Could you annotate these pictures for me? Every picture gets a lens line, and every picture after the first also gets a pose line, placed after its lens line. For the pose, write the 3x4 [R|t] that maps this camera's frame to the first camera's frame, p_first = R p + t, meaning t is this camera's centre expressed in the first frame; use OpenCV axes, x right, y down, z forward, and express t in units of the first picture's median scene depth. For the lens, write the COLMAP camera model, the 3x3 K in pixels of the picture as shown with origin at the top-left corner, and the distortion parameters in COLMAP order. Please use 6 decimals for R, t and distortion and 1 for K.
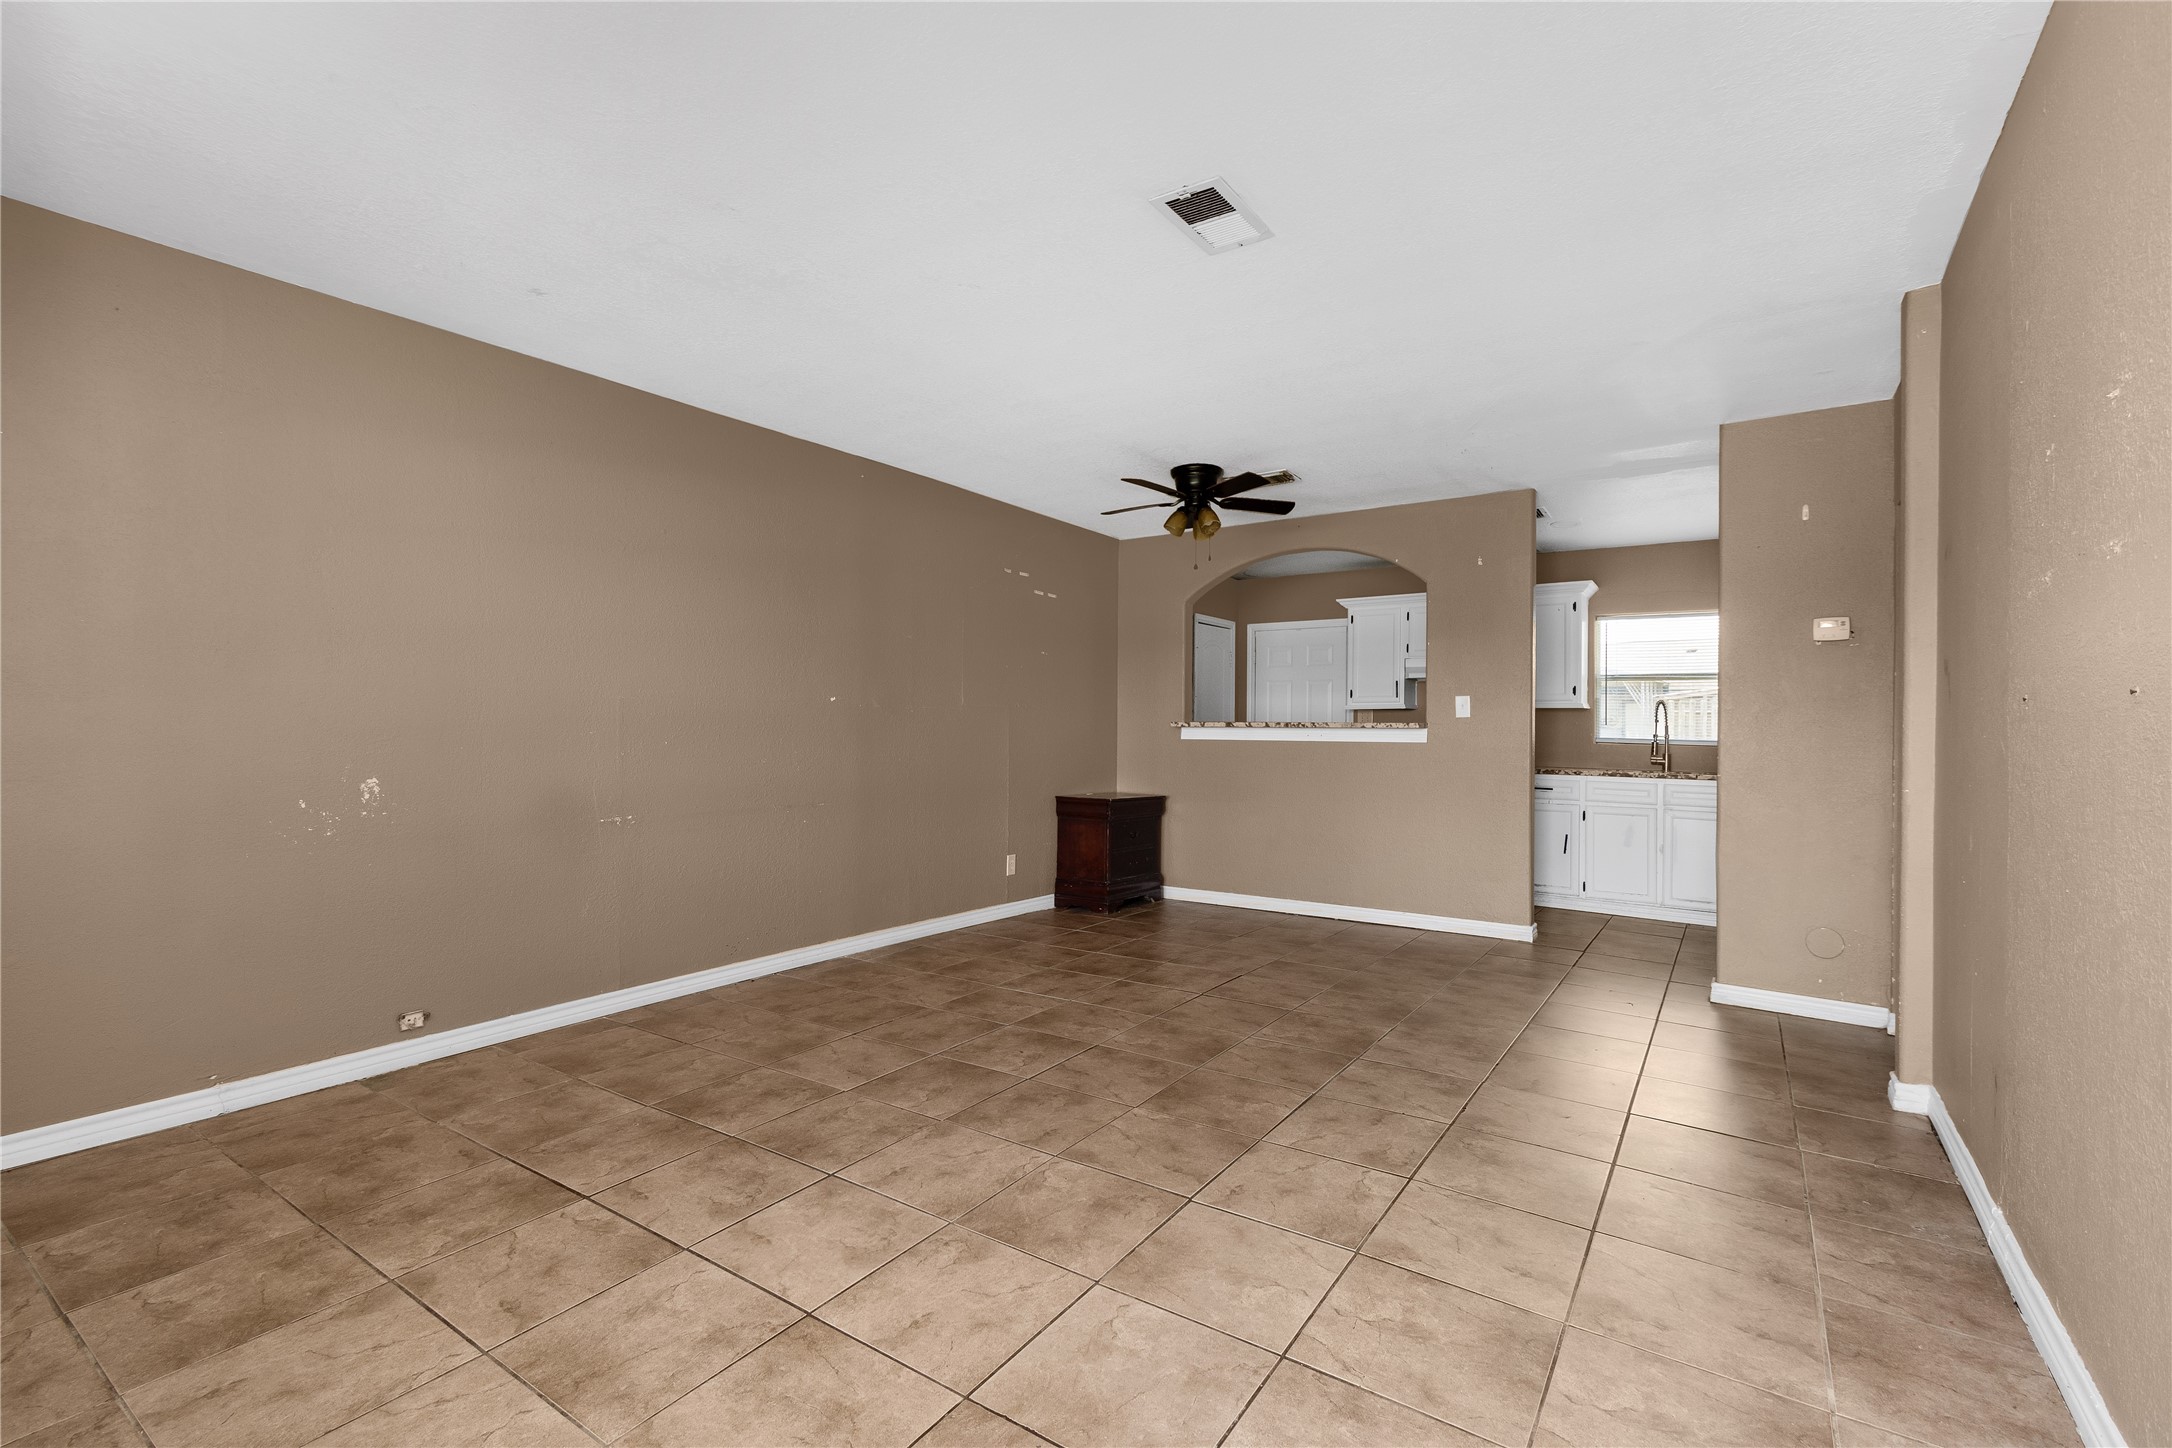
lens RADIAL K [[960.9, 0, 1085.6], [0, 960.9, 719.6], [0, 0, 1]] dist [0.003152, -0.001057]
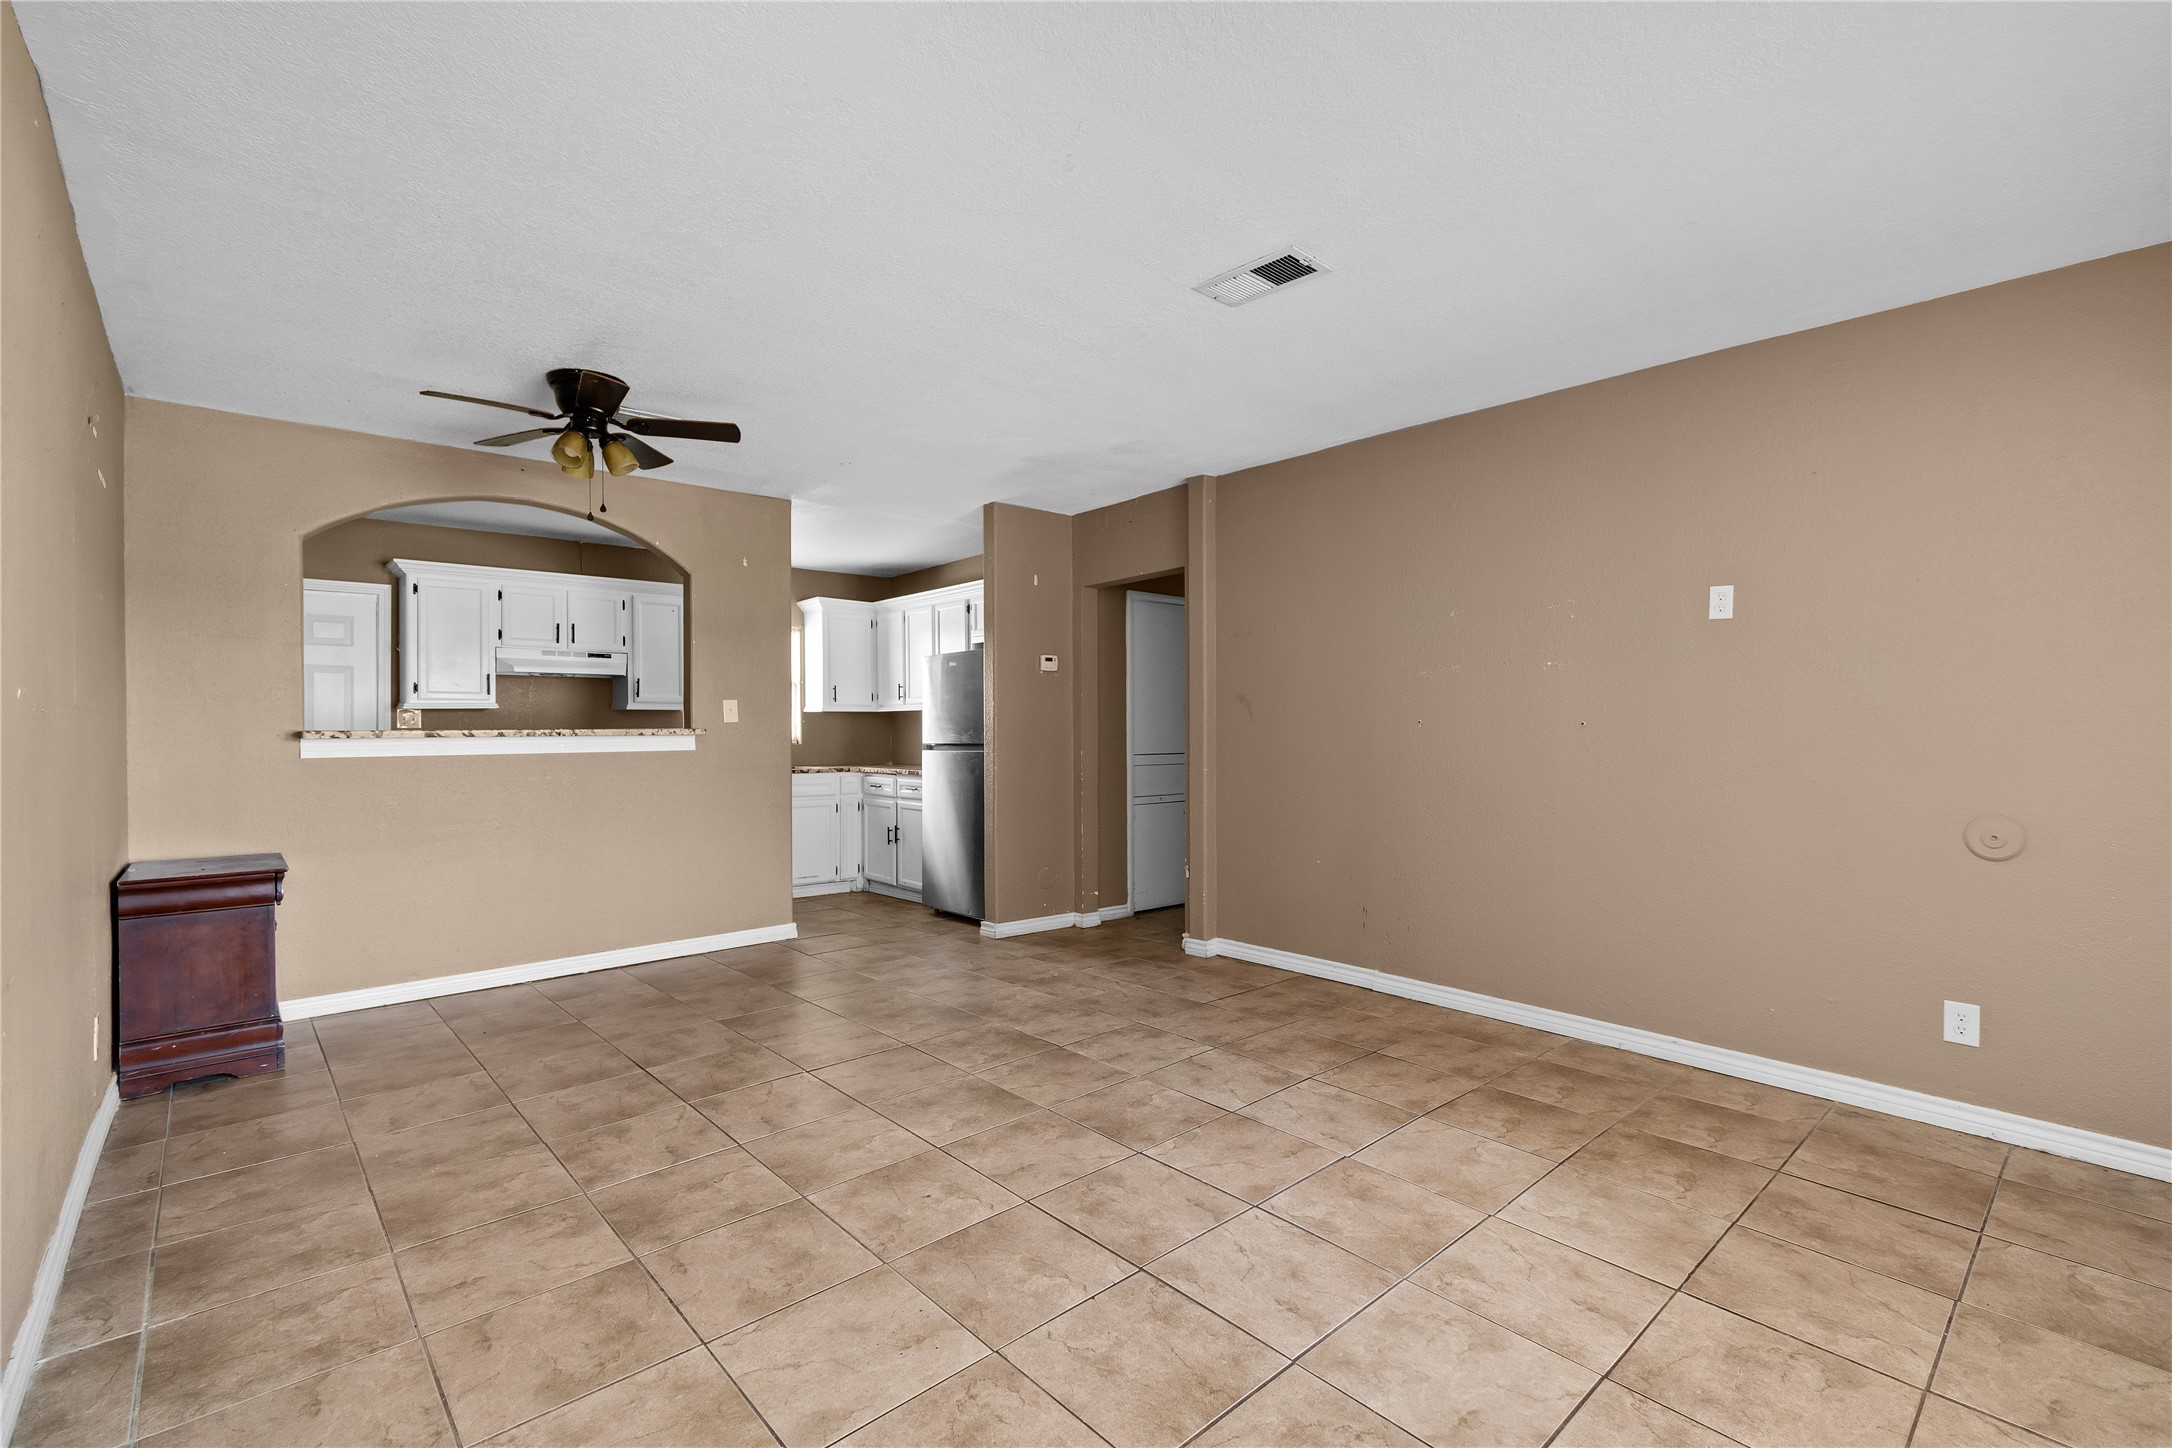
lens RADIAL K [[960.9, 0, 1075.6], [0, 960.9, 723.4], [0, 0, 1]] dist [0.003152, -0.001057]
pose [[0.238328, -0.010589, 0.971127, -0.716237], [-0.004192, 0.999920, 0.011932, -0.022052], [-0.971176, -0.006915, 0.238265, 0.690674]]
